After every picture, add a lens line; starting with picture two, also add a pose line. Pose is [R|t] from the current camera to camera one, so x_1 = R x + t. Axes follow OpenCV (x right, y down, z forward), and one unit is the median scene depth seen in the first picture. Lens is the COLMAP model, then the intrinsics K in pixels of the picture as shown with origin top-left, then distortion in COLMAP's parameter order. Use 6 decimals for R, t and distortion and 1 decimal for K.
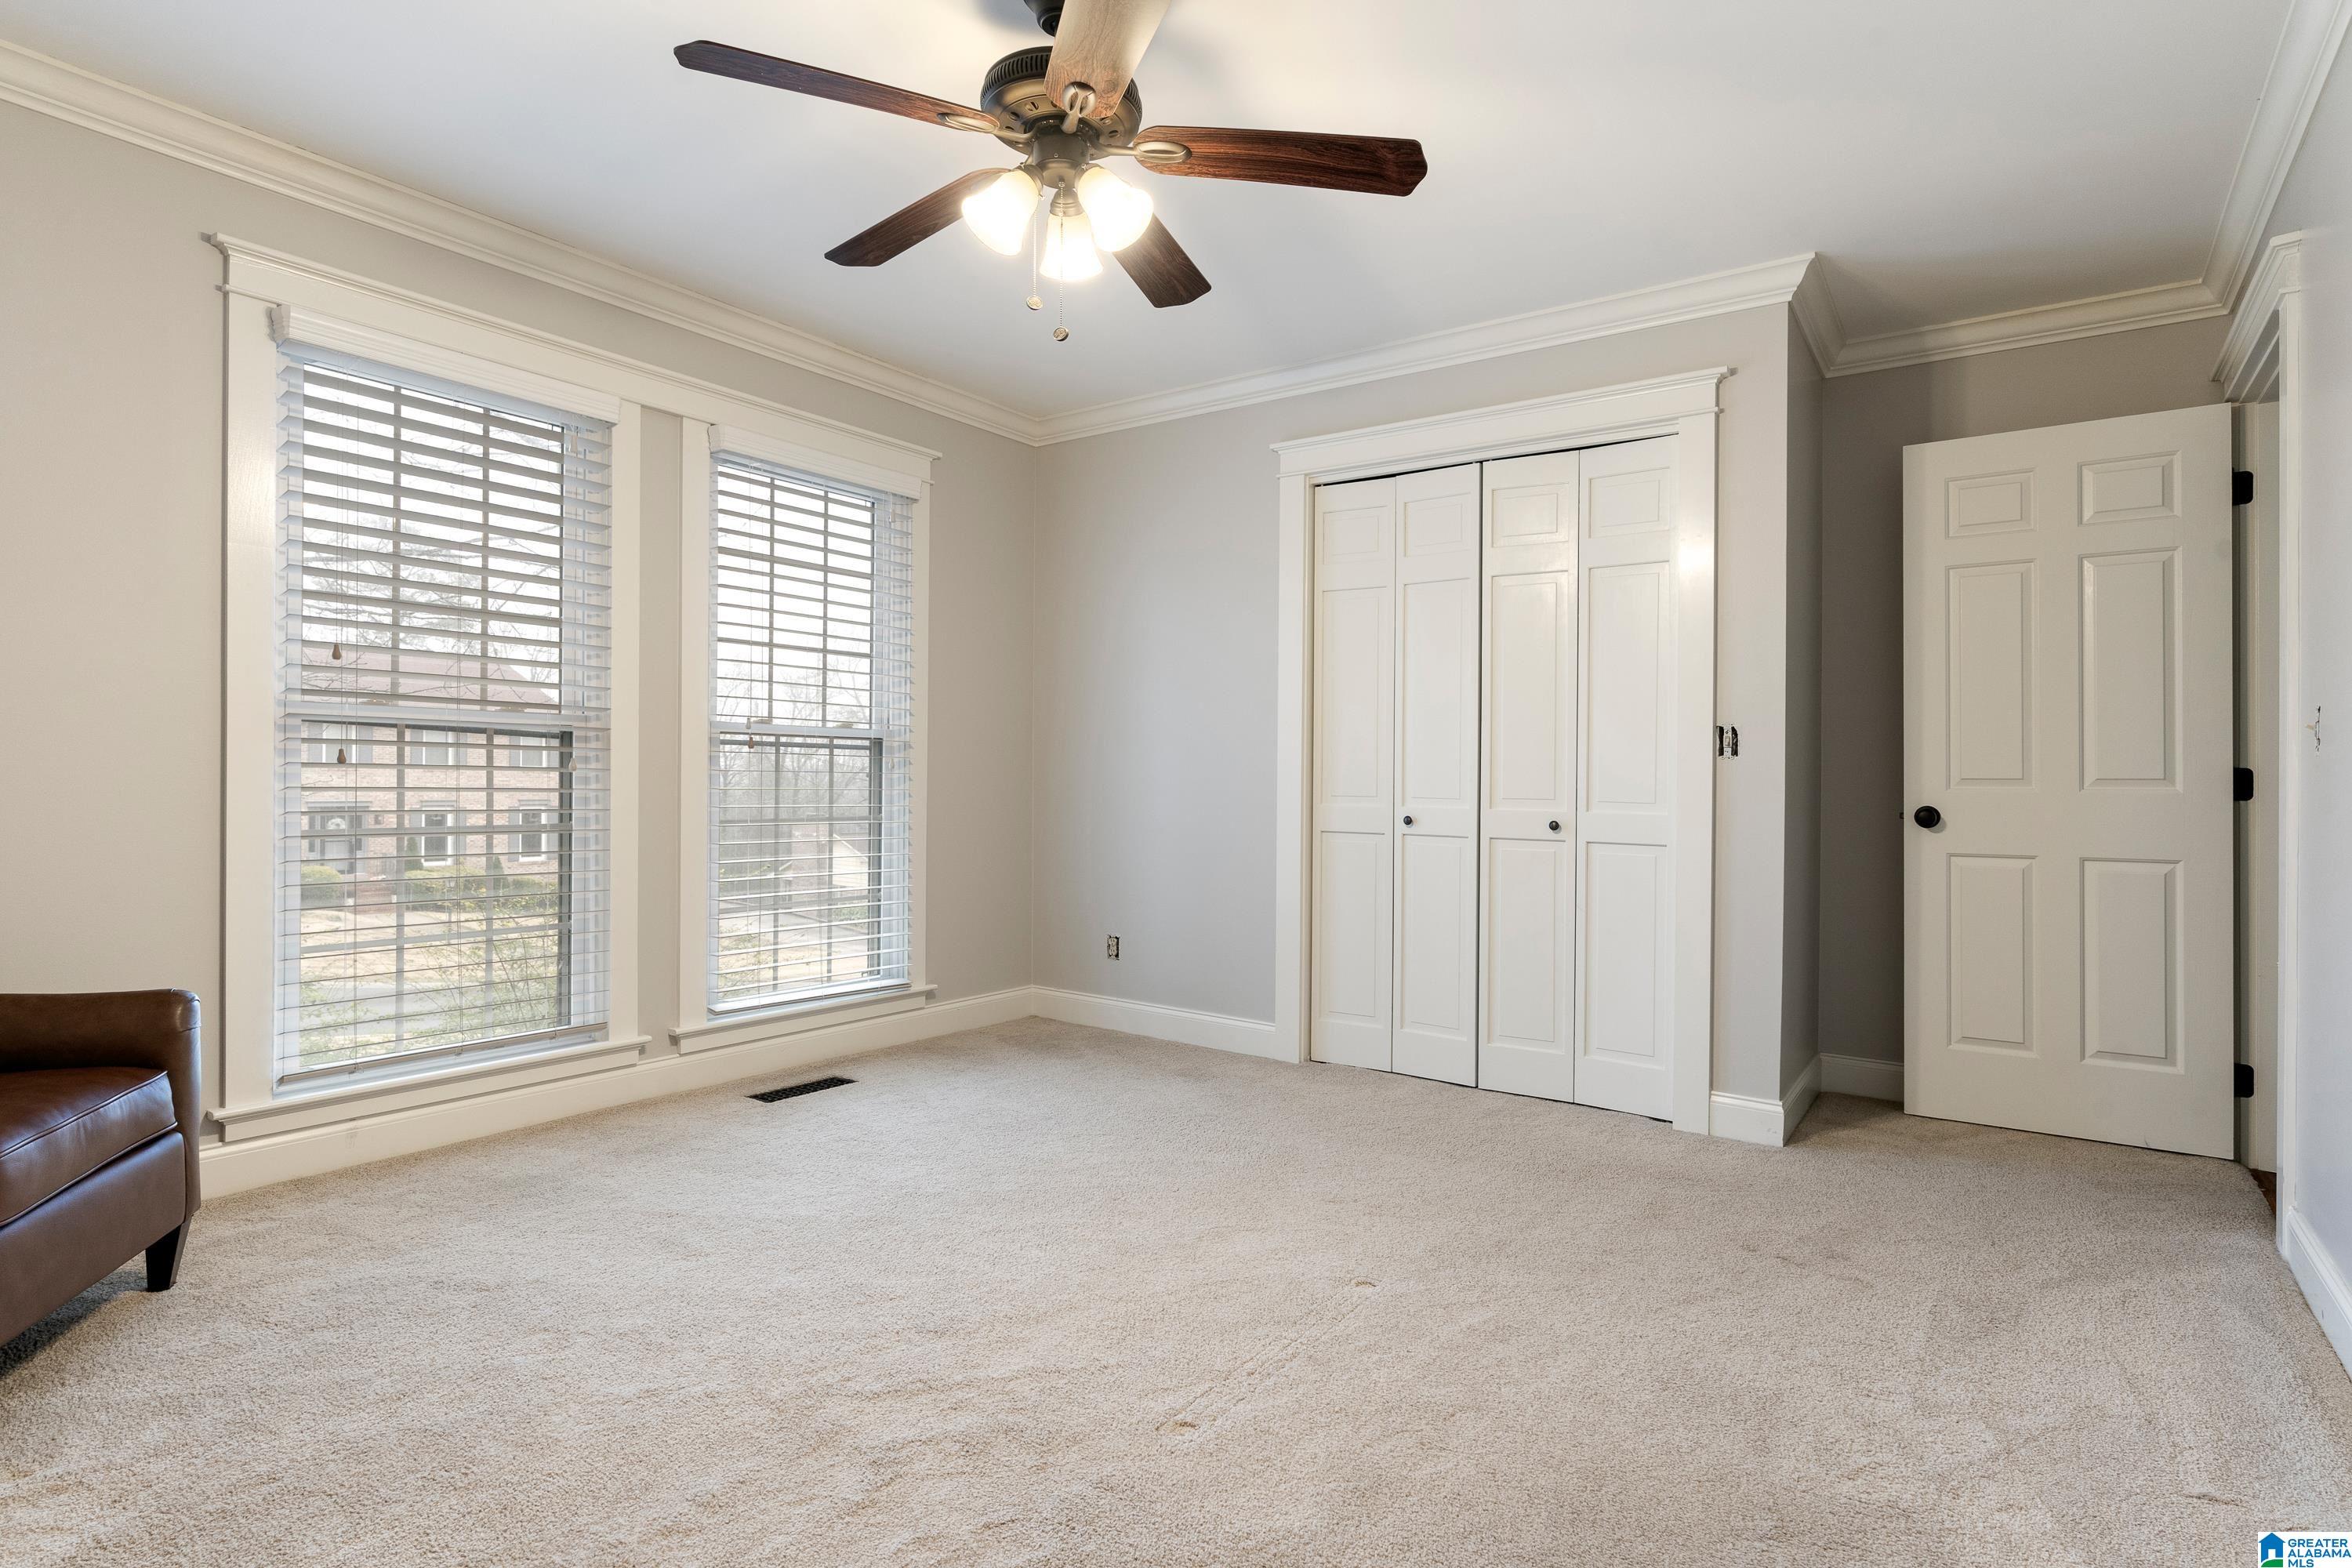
lens RADIAL K [[1232.2, 0, 1179.8], [0, 1232.2, 753.4], [0, 0, 1]] dist [0.000522, 0.000295]
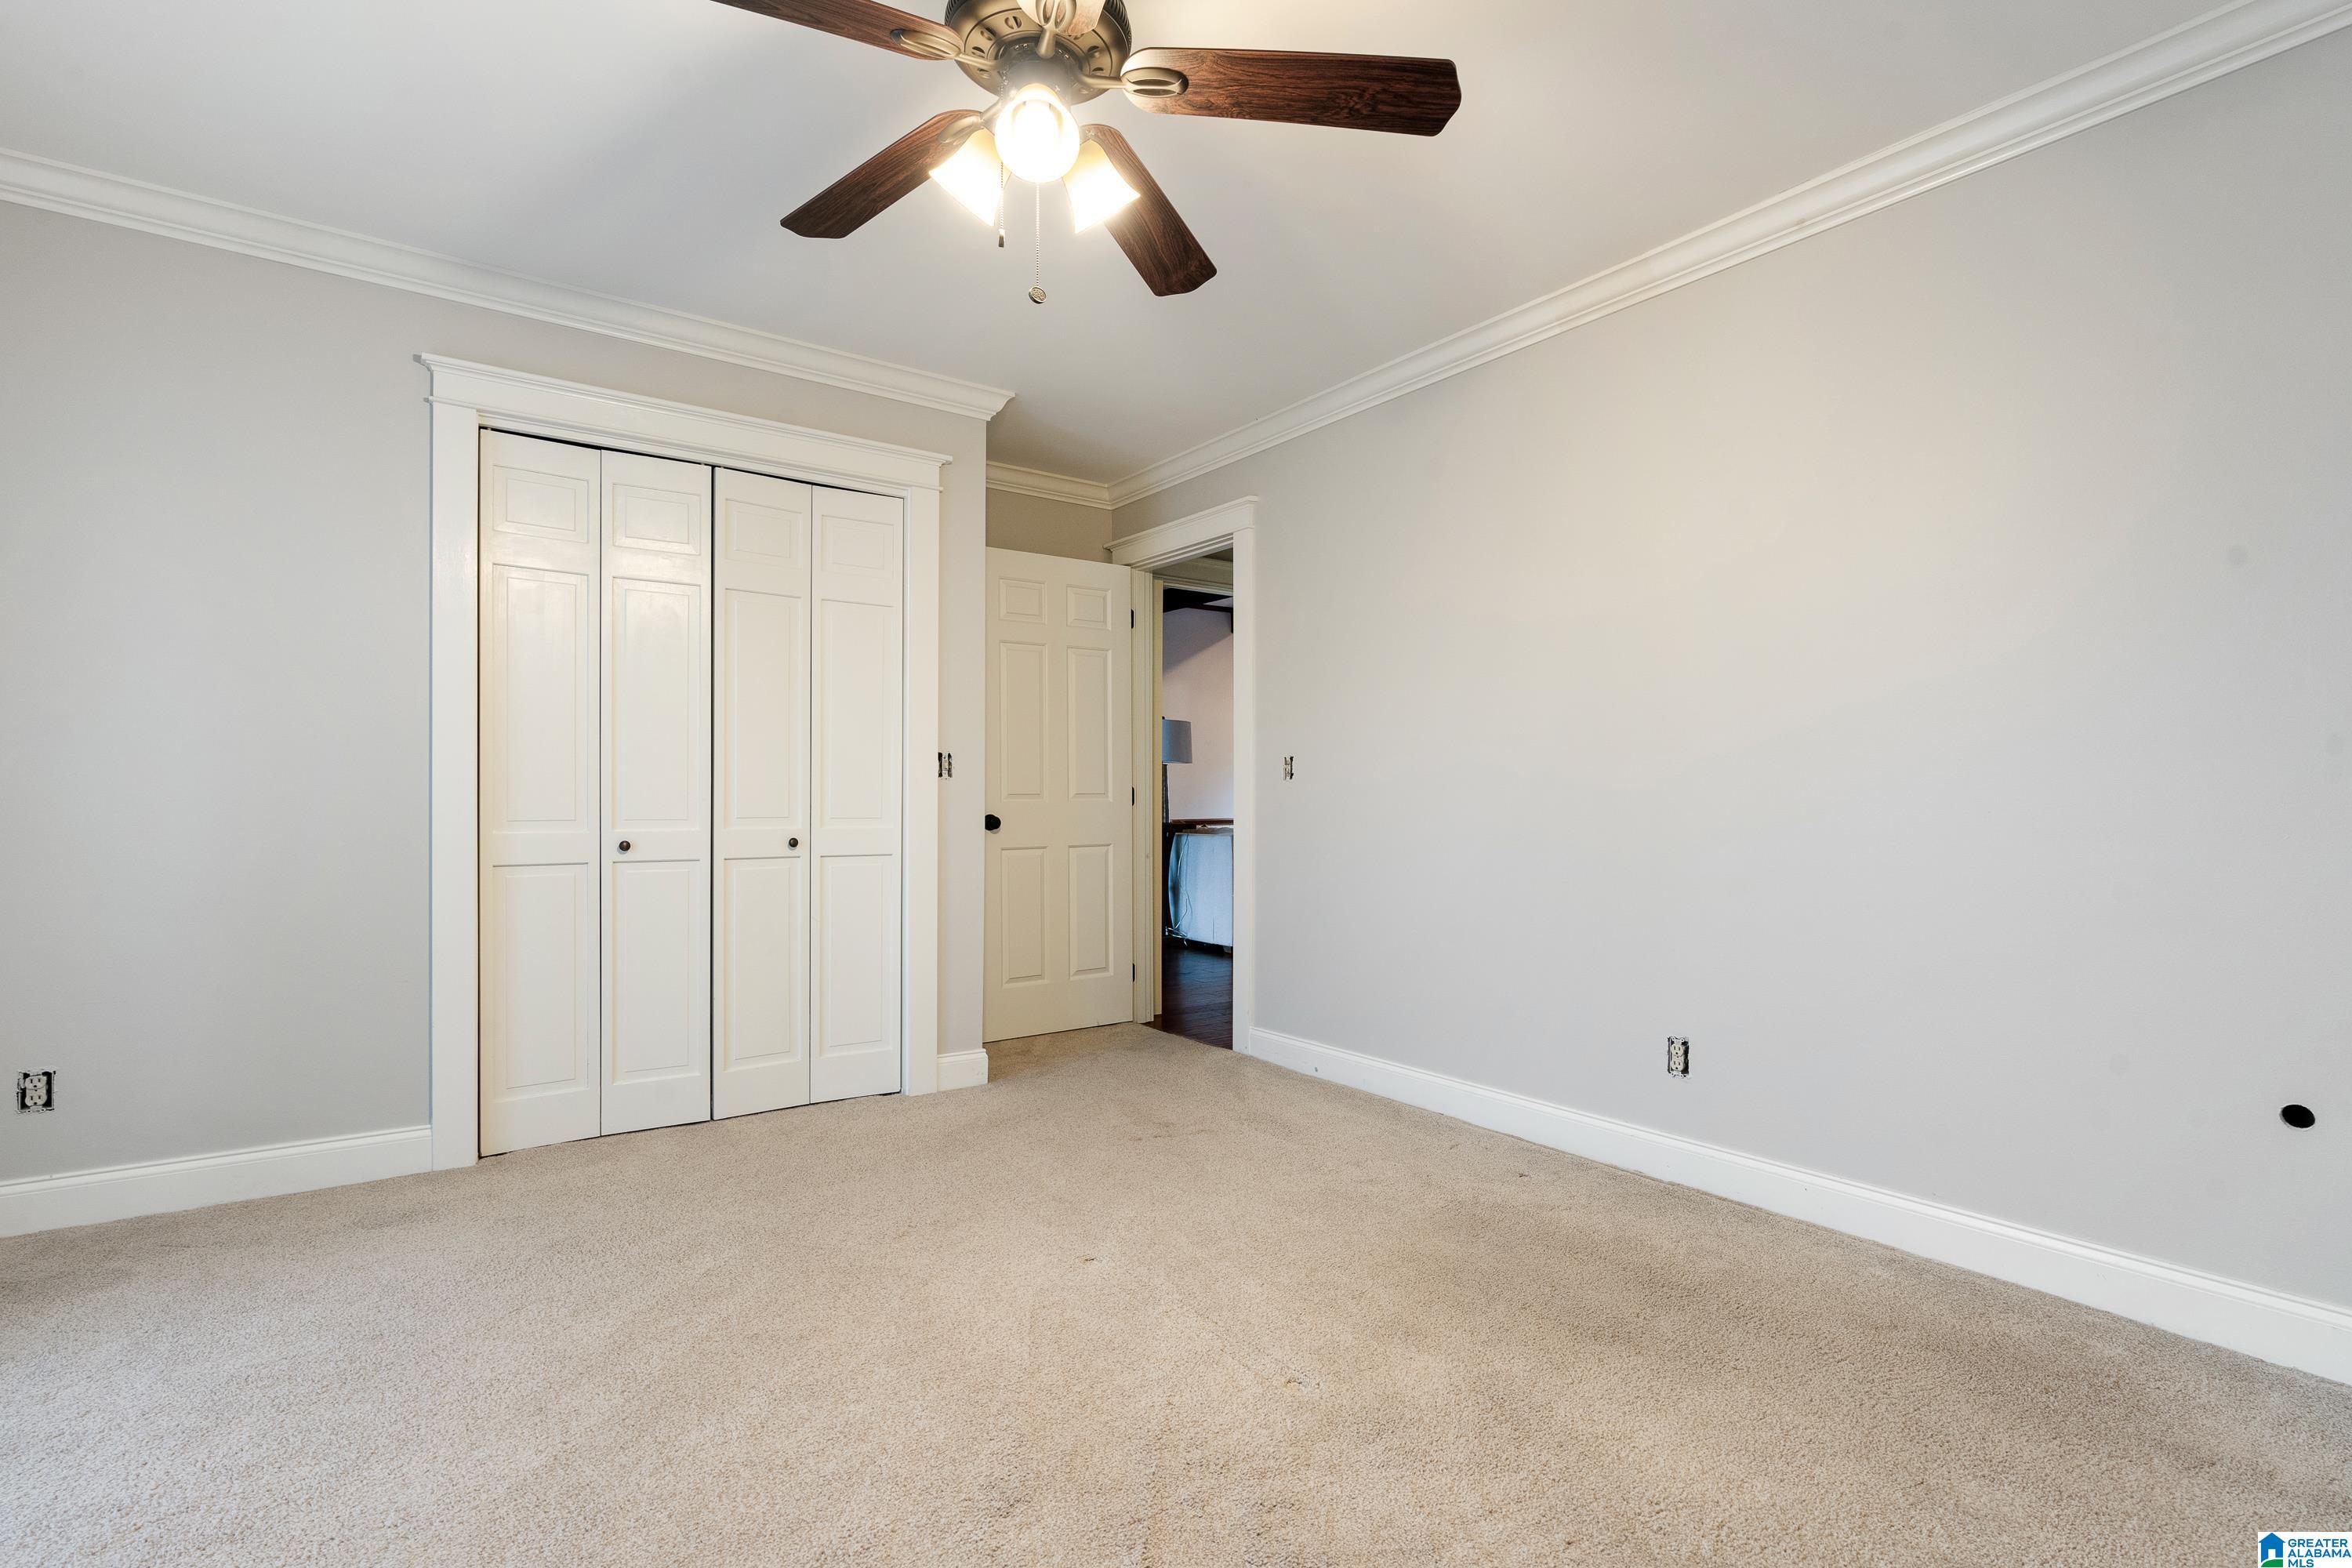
lens RADIAL K [[1144.8, 0, 1176.0], [0, 1144.8, 784.0], [0, 0, 1]] dist [-0.003634, -0.000113]
pose [[0.300620, 0.001774, 0.953742, -0.516773], [-0.014084, 0.999897, 0.002579, 0.002485], [-0.953640, -0.014207, 0.300614, 0.407018]]
